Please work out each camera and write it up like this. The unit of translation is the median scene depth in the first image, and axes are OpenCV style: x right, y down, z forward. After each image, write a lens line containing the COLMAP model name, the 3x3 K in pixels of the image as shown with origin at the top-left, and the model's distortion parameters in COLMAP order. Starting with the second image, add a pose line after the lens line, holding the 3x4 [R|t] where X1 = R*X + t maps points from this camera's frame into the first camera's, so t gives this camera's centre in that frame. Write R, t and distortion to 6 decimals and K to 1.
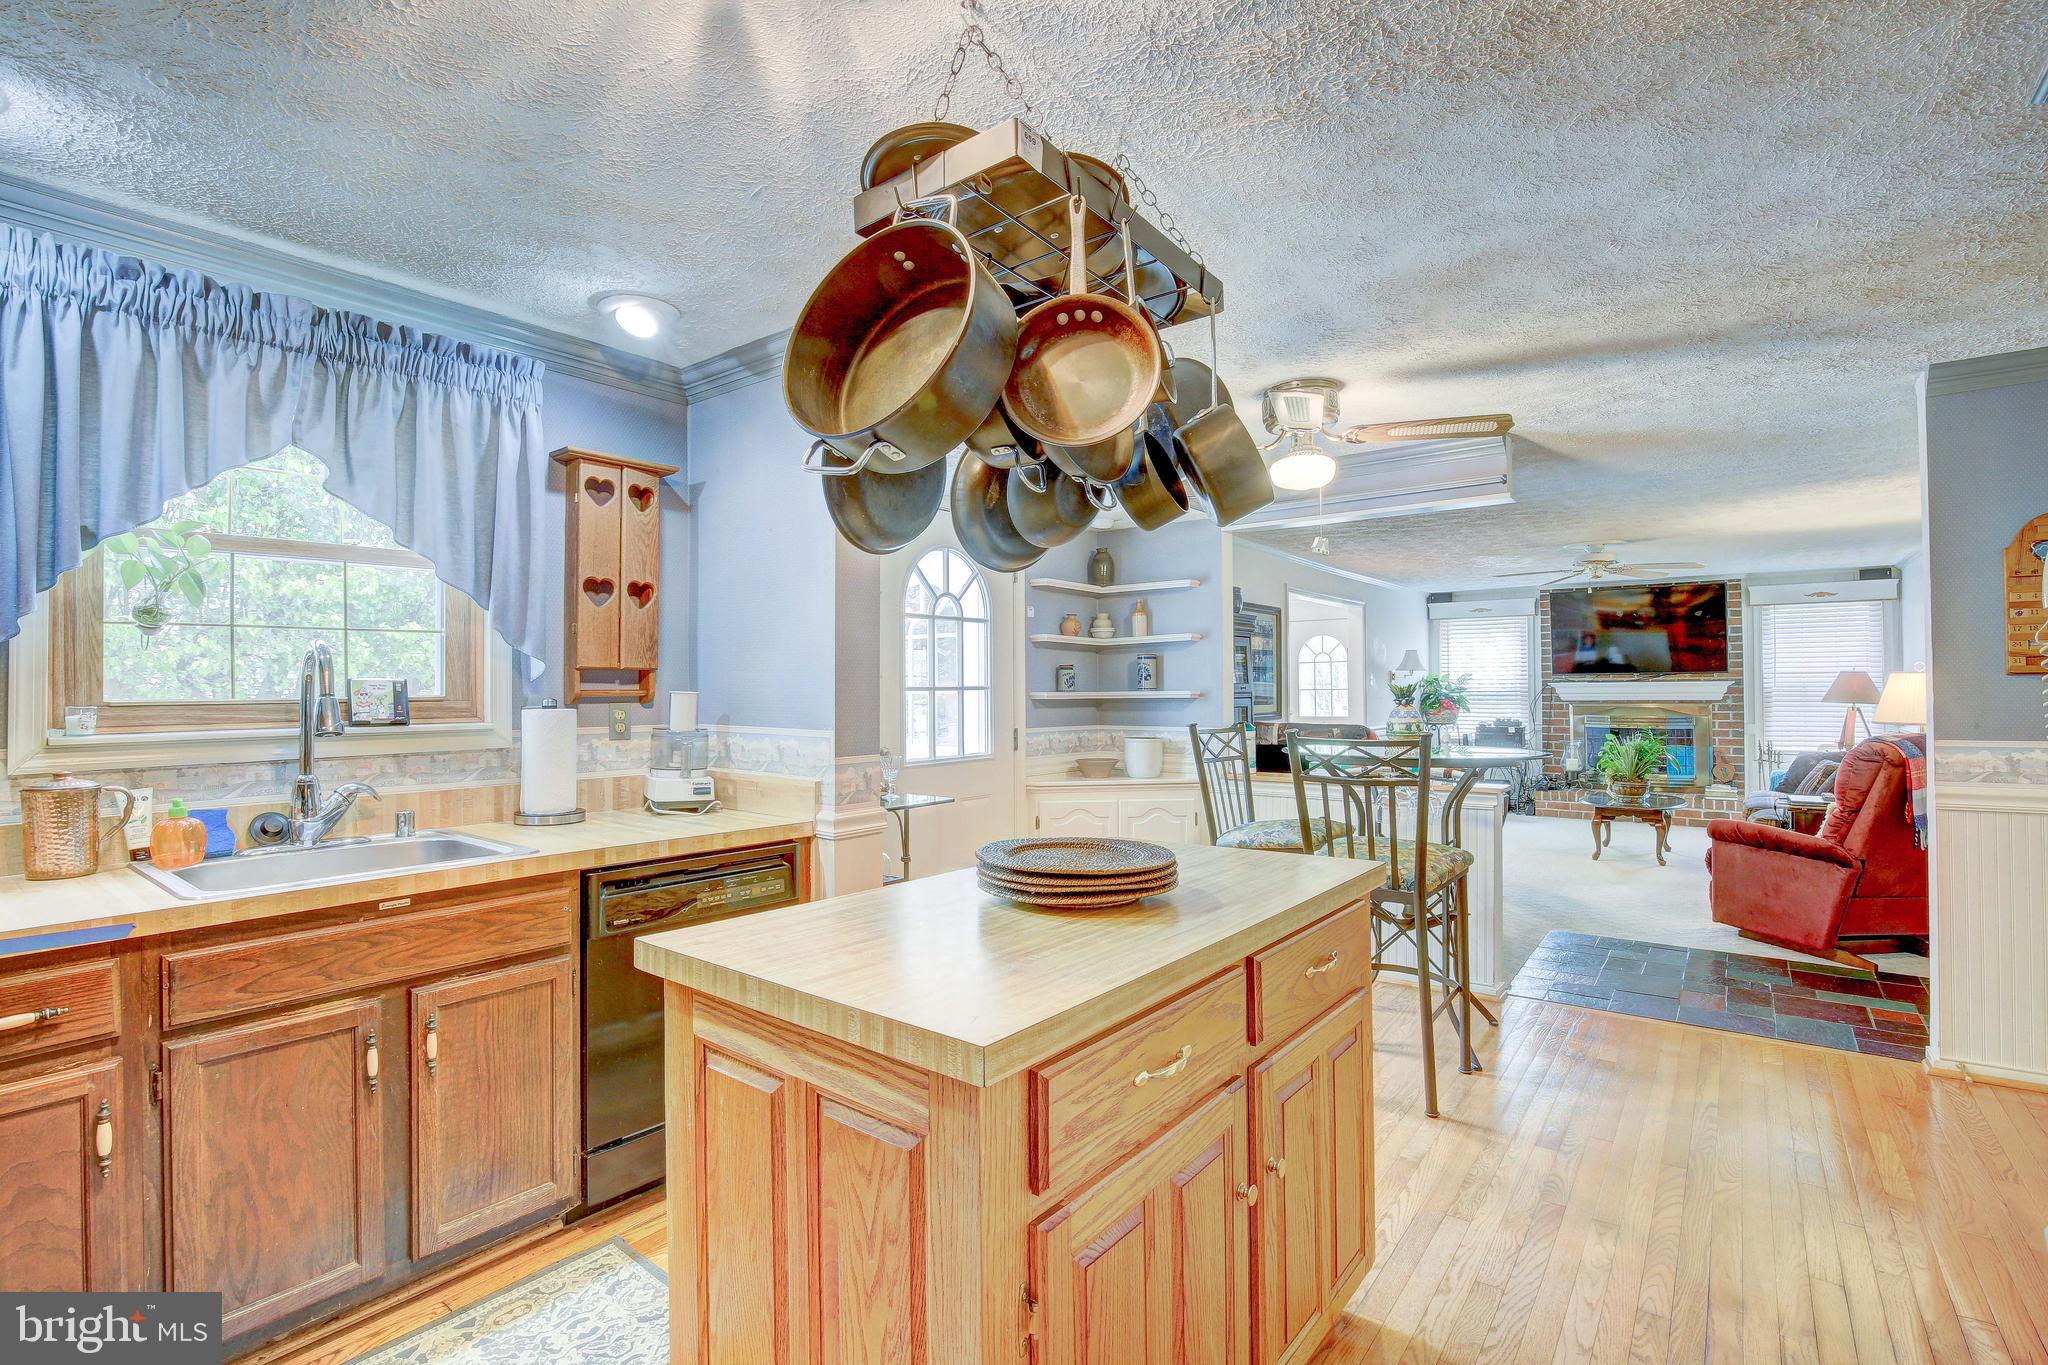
lens RADIAL K [[940.1, 0, 1010.0], [0, 940.1, 678.1], [0, 0, 1]] dist [-0.038246, 0.007455]
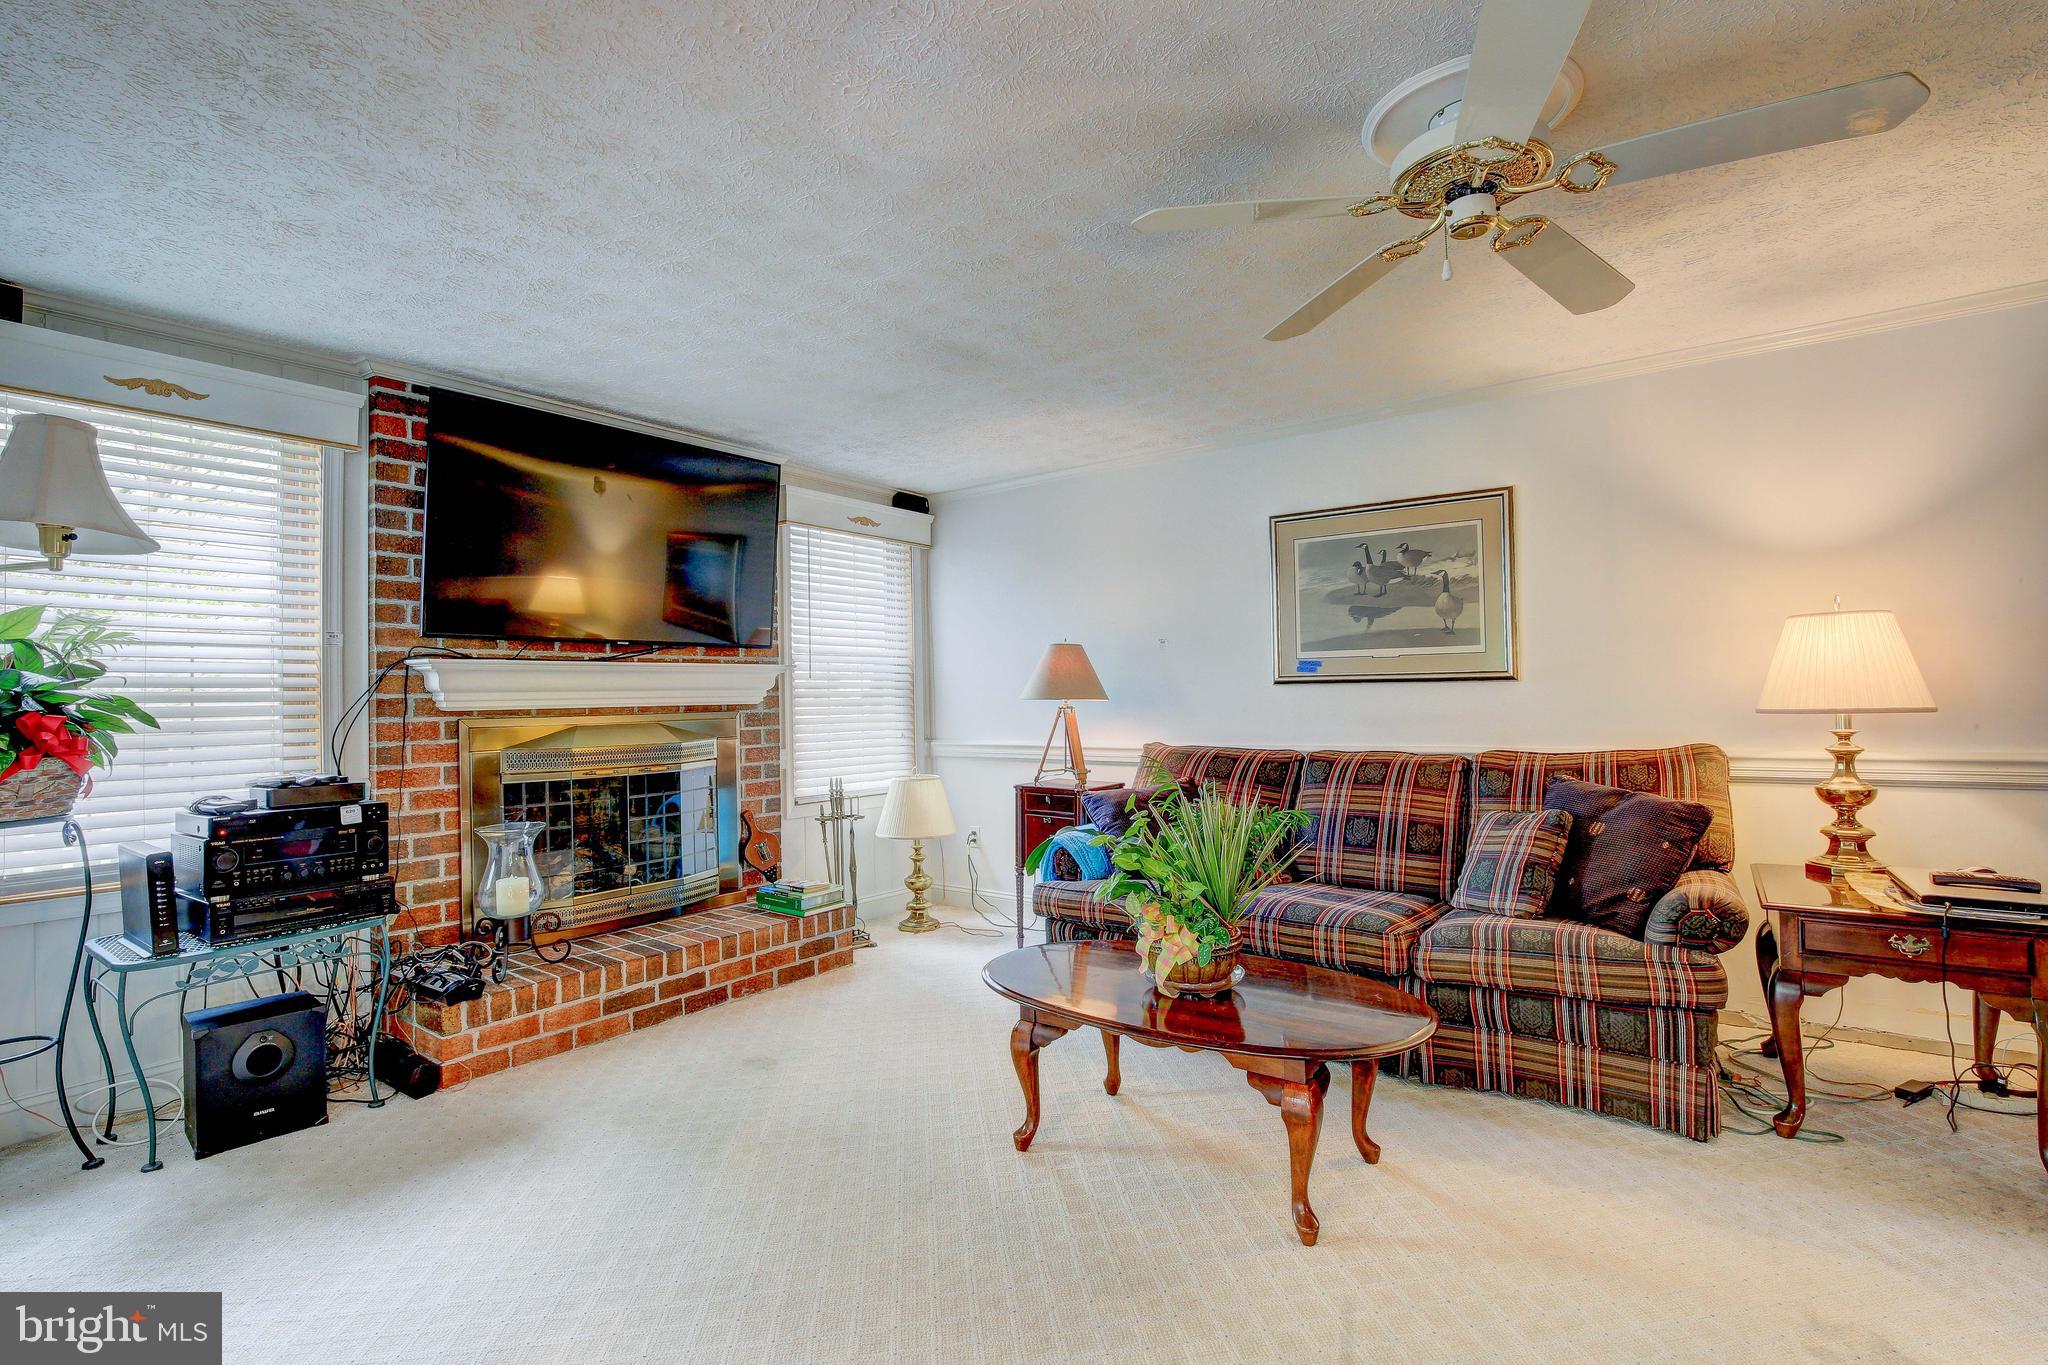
lens RADIAL K [[940.1, 0, 1014.5], [0, 940.1, 688.3], [0, 0, 1]] dist [-0.038246, 0.007455]
pose [[-0.012787, 0.015760, 0.999794, 0.262413], [0.006662, 0.999855, -0.015676, 0.023207], [-0.999896, 0.006460, -0.012890, 0.825421]]
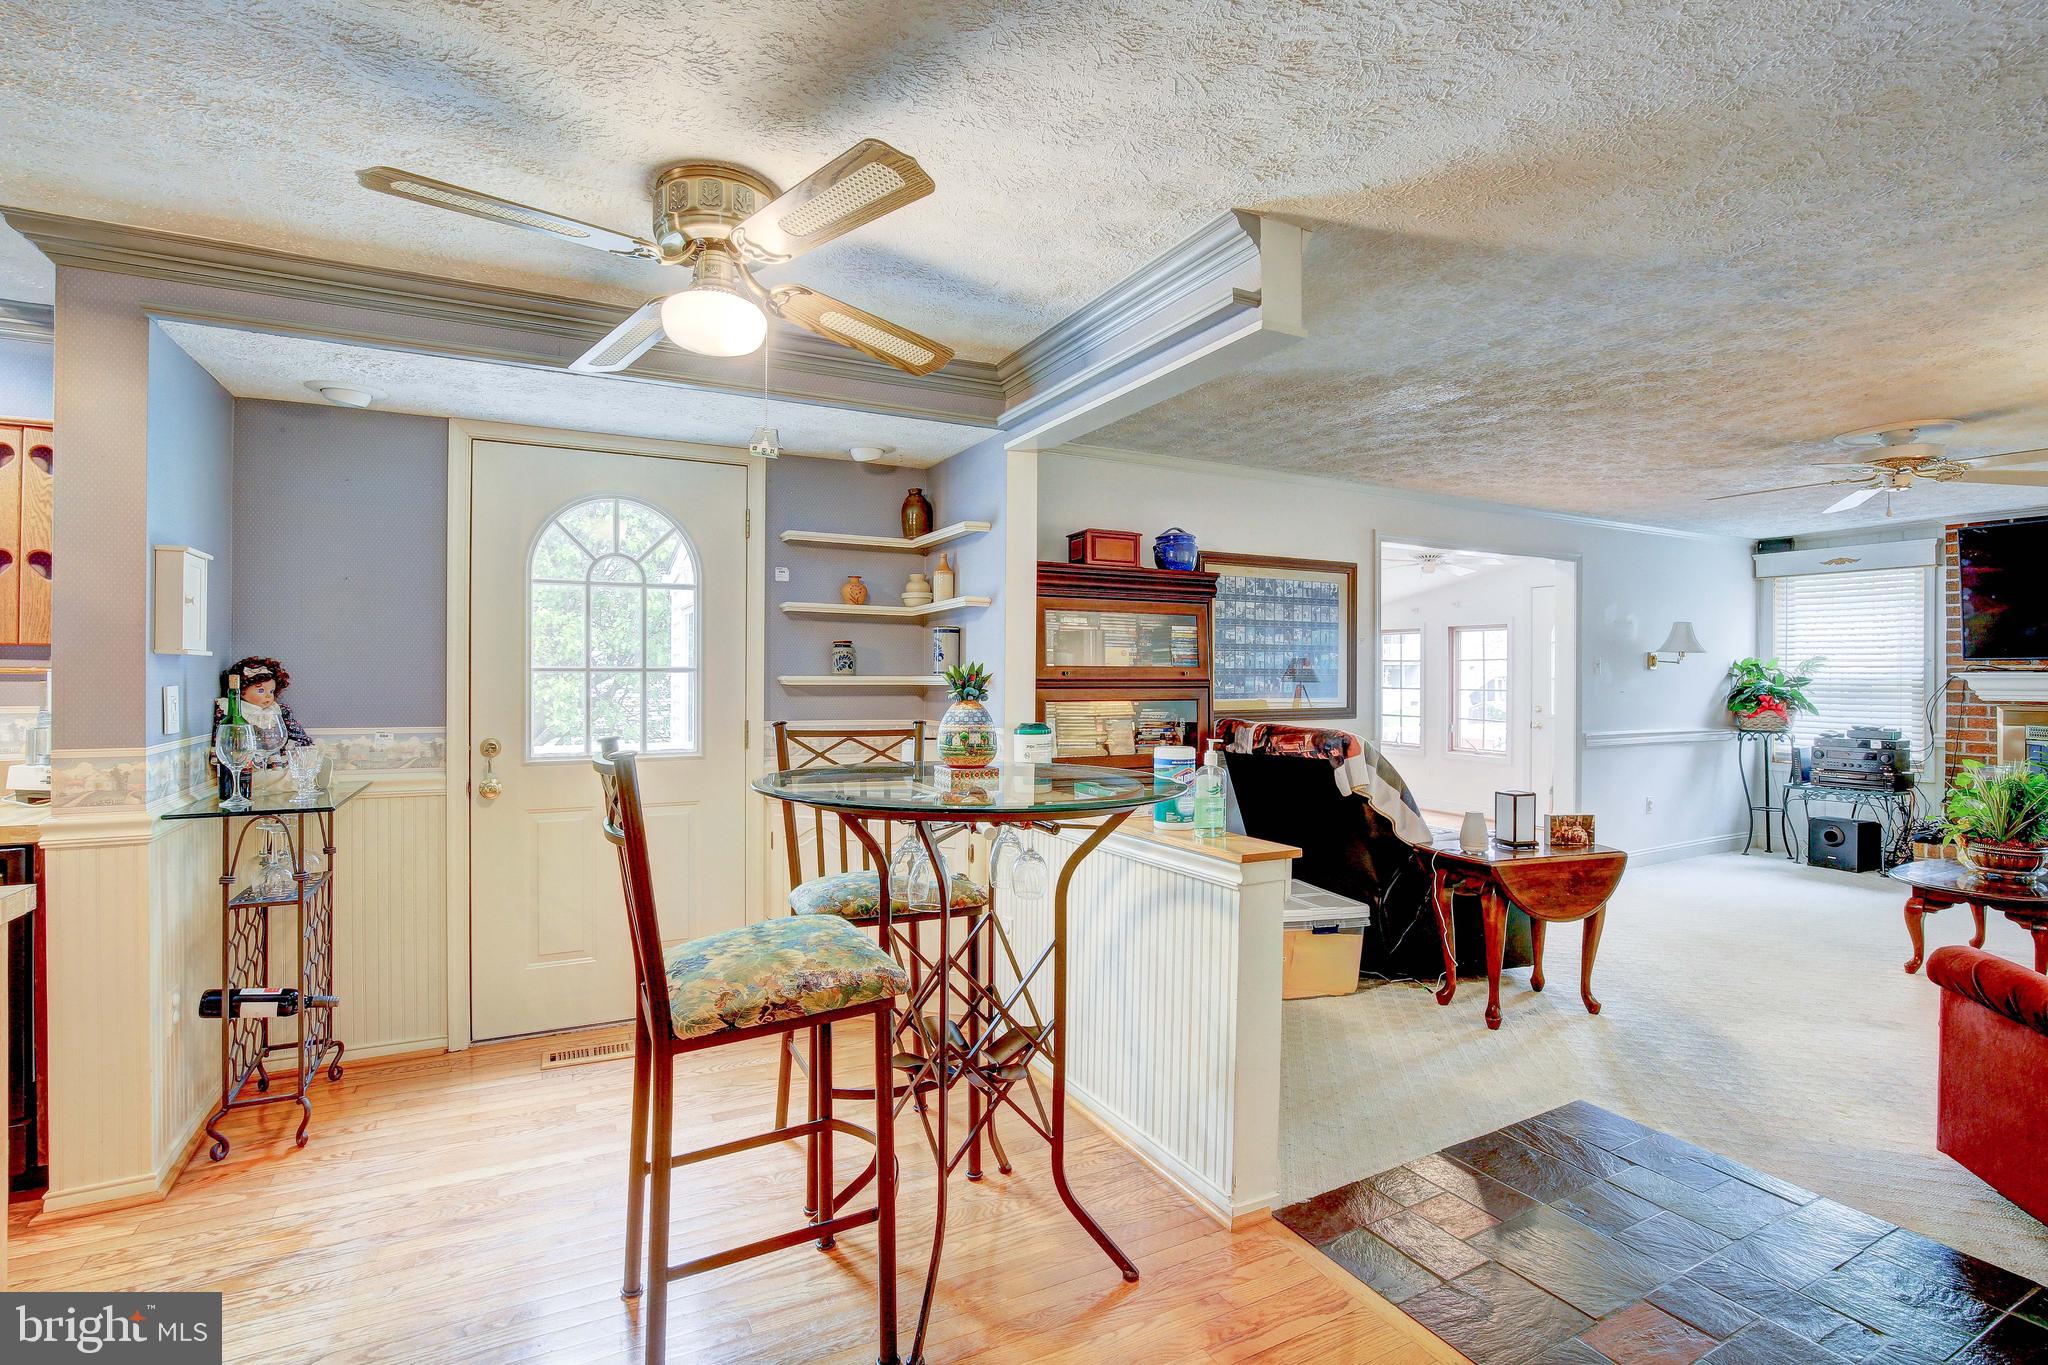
lens RADIAL K [[940.1, 0, 1013.9], [0, 940.1, 672.6], [0, 0, 1]] dist [-0.038246, 0.007455]
pose [[0.909513, 0.008424, -0.415590, 0.270148], [-0.004202, 0.999930, 0.011074, 0.001410], [0.415654, -0.008325, 0.909485, 0.184908]]
